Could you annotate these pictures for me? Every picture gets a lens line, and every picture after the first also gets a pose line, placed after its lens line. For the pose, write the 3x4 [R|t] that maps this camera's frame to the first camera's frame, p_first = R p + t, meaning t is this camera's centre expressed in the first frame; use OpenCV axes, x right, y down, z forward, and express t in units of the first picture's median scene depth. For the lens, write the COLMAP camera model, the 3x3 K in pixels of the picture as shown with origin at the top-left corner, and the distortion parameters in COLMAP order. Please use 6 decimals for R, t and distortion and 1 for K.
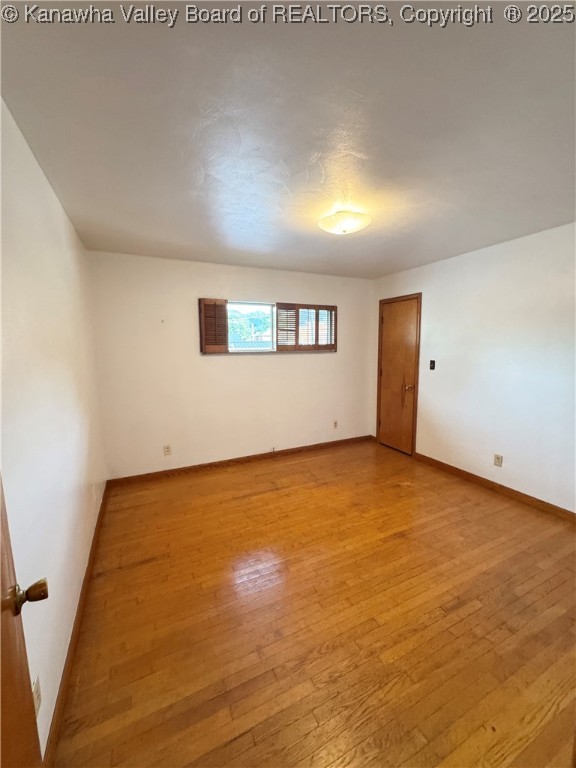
lens RADIAL K [[312.2, 0, 287.8], [0, 312.2, 383.6], [0, 0, 1]] dist [-0.010739, 0.001366]
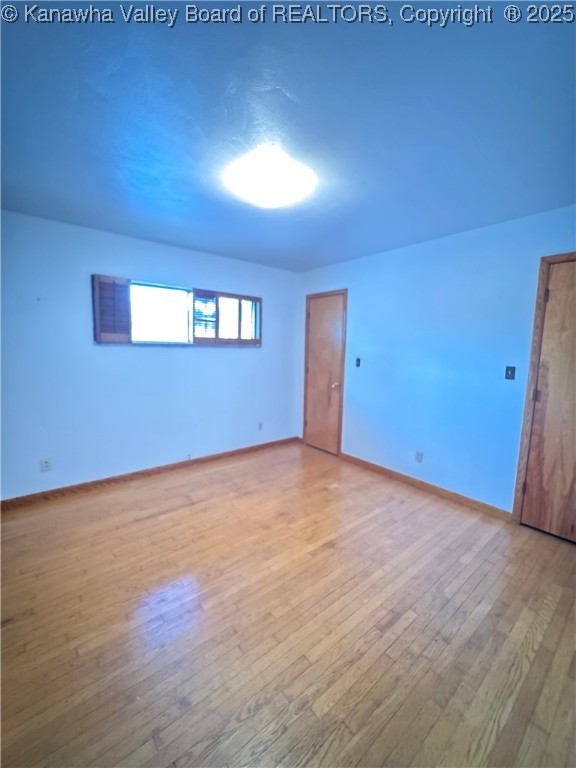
lens RADIAL K [[312.2, 0, 287.3], [0, 312.2, 383.1], [0, 0, 1]] dist [-0.010739, 0.001366]
pose [[0.972354, 0.001840, 0.233506, 0.023971], [0.000314, 0.999958, -0.009187, 0.019366], [-0.233513, 0.009007, 0.972312, 0.132206]]
